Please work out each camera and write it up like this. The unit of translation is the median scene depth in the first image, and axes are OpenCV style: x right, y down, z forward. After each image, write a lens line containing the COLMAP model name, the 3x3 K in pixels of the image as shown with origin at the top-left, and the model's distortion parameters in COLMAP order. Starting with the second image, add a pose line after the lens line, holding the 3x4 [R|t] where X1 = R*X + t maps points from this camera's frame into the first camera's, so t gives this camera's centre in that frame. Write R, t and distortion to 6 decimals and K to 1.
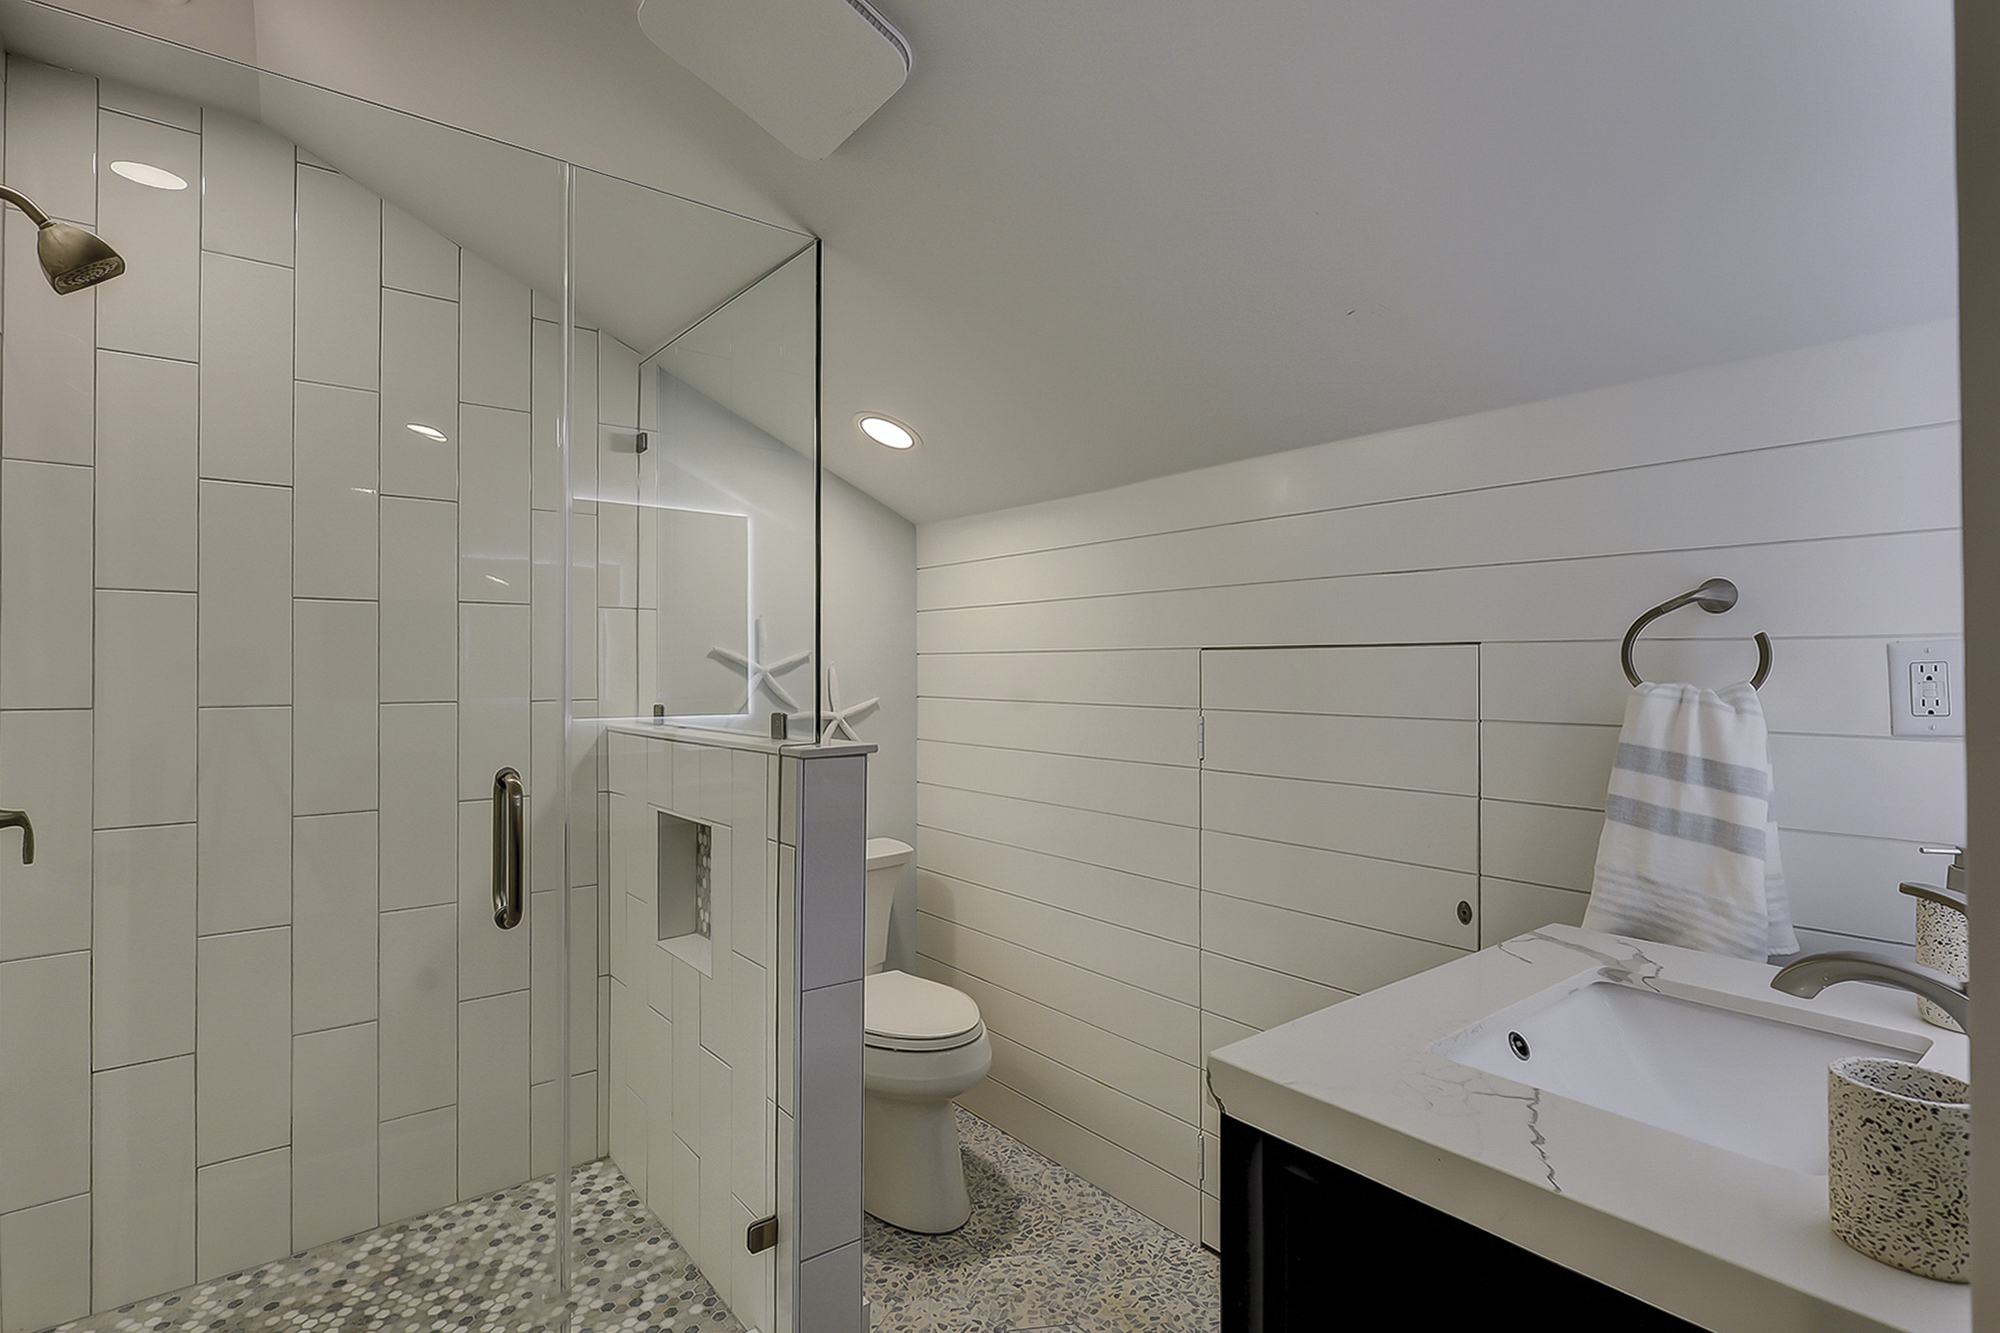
lens RADIAL K [[970.6, 0, 992.1], [0, 970.6, 657.6], [0, 0, 1]] dist [-0.002328, -0.000568]
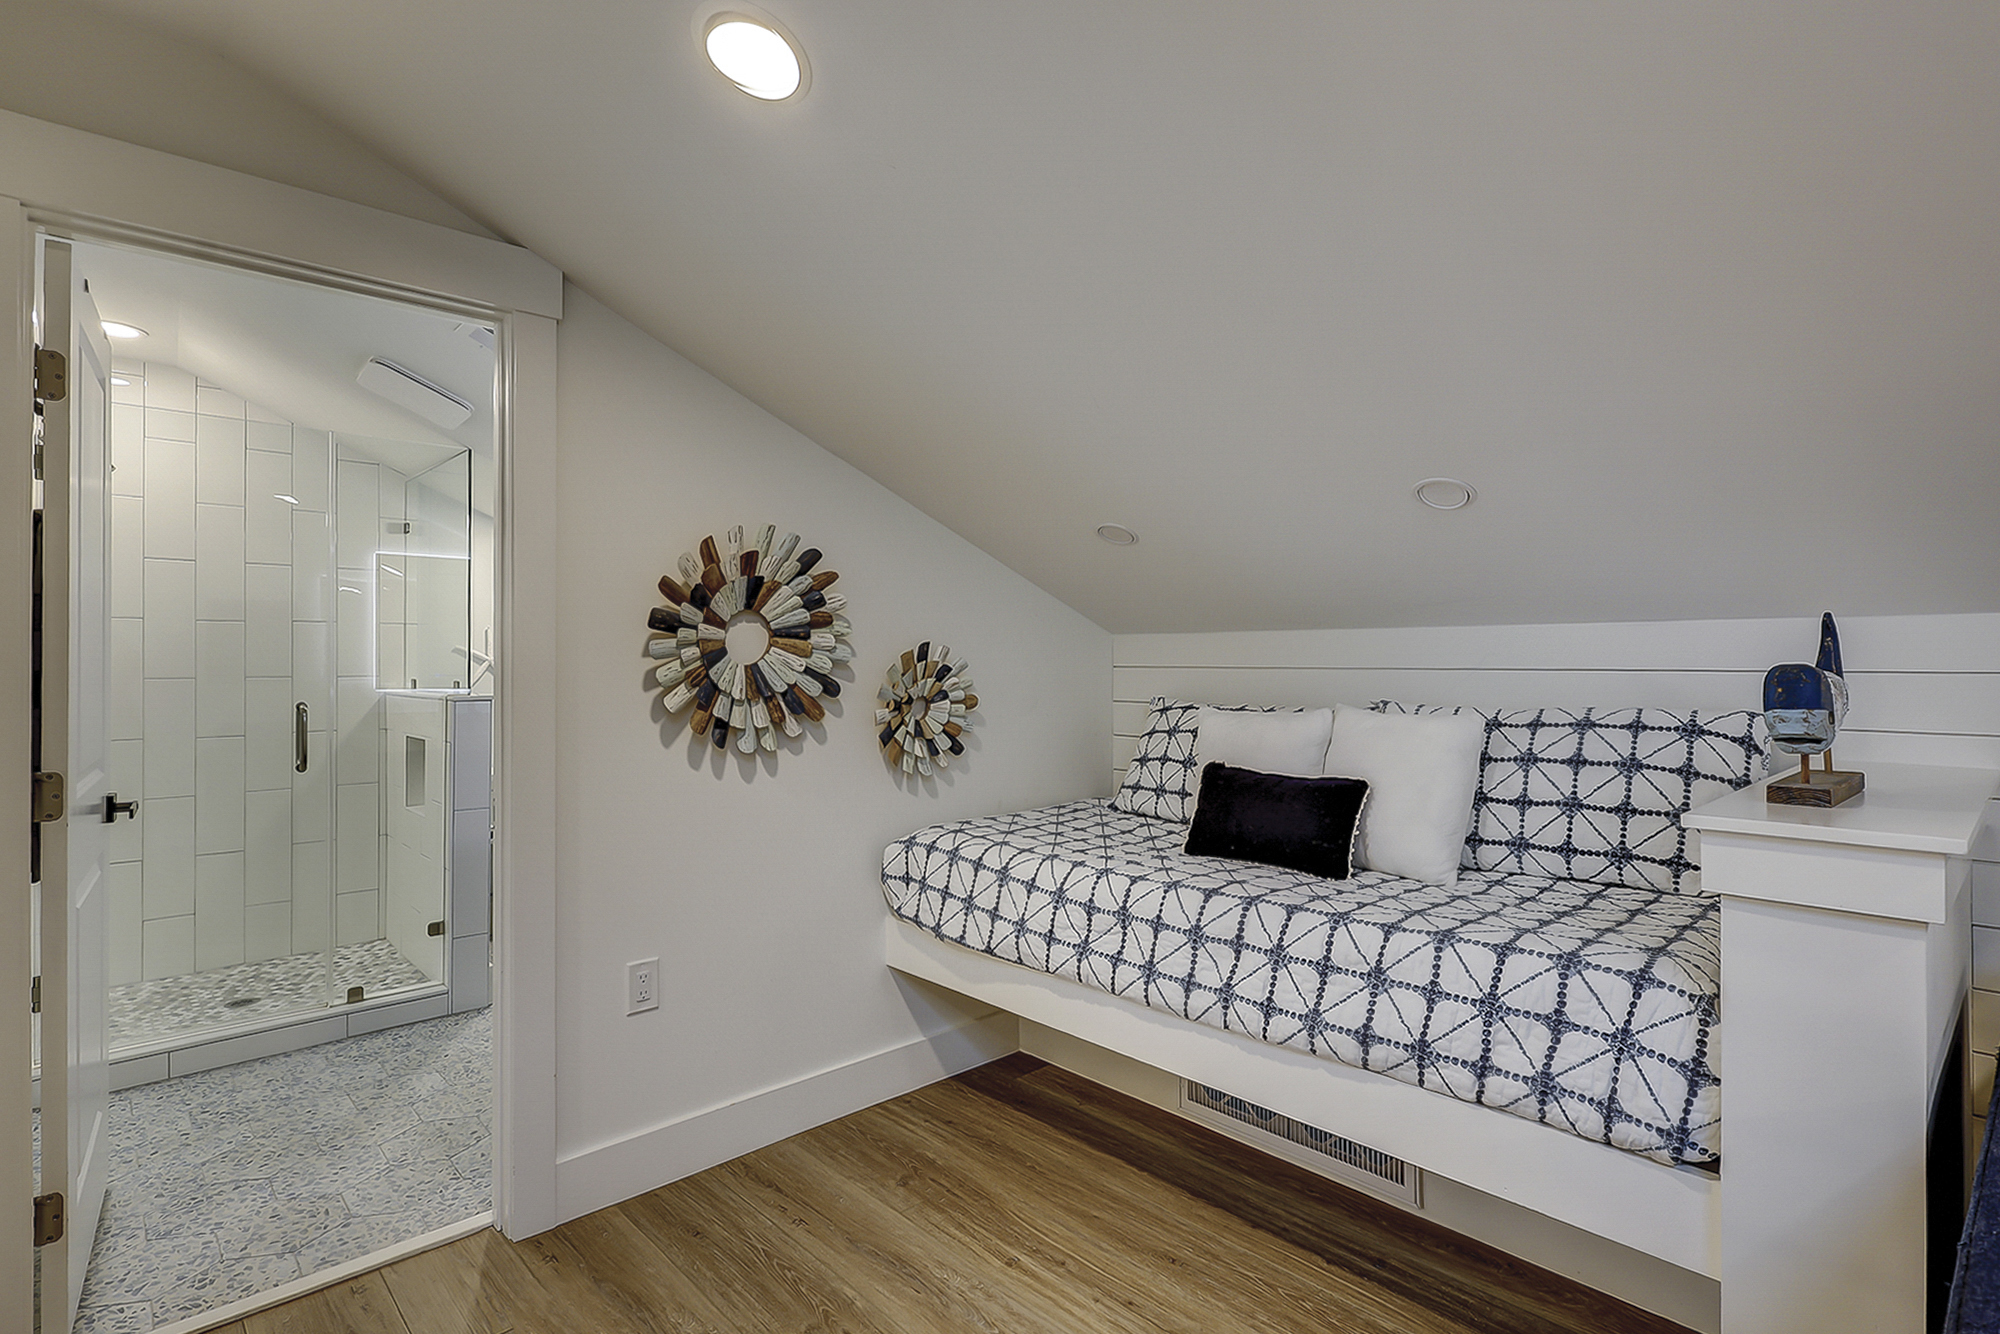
lens RADIAL K [[970.6, 0, 992.1], [0, 970.6, 658.1], [0, 0, 1]] dist [-0.002328, -0.000568]
pose [[0.996627, 0.000759, 0.082066, 0.658576], [-0.001225, 0.999983, 0.005636, -0.003012], [-0.082060, -0.005717, 0.996611, -0.989888]]
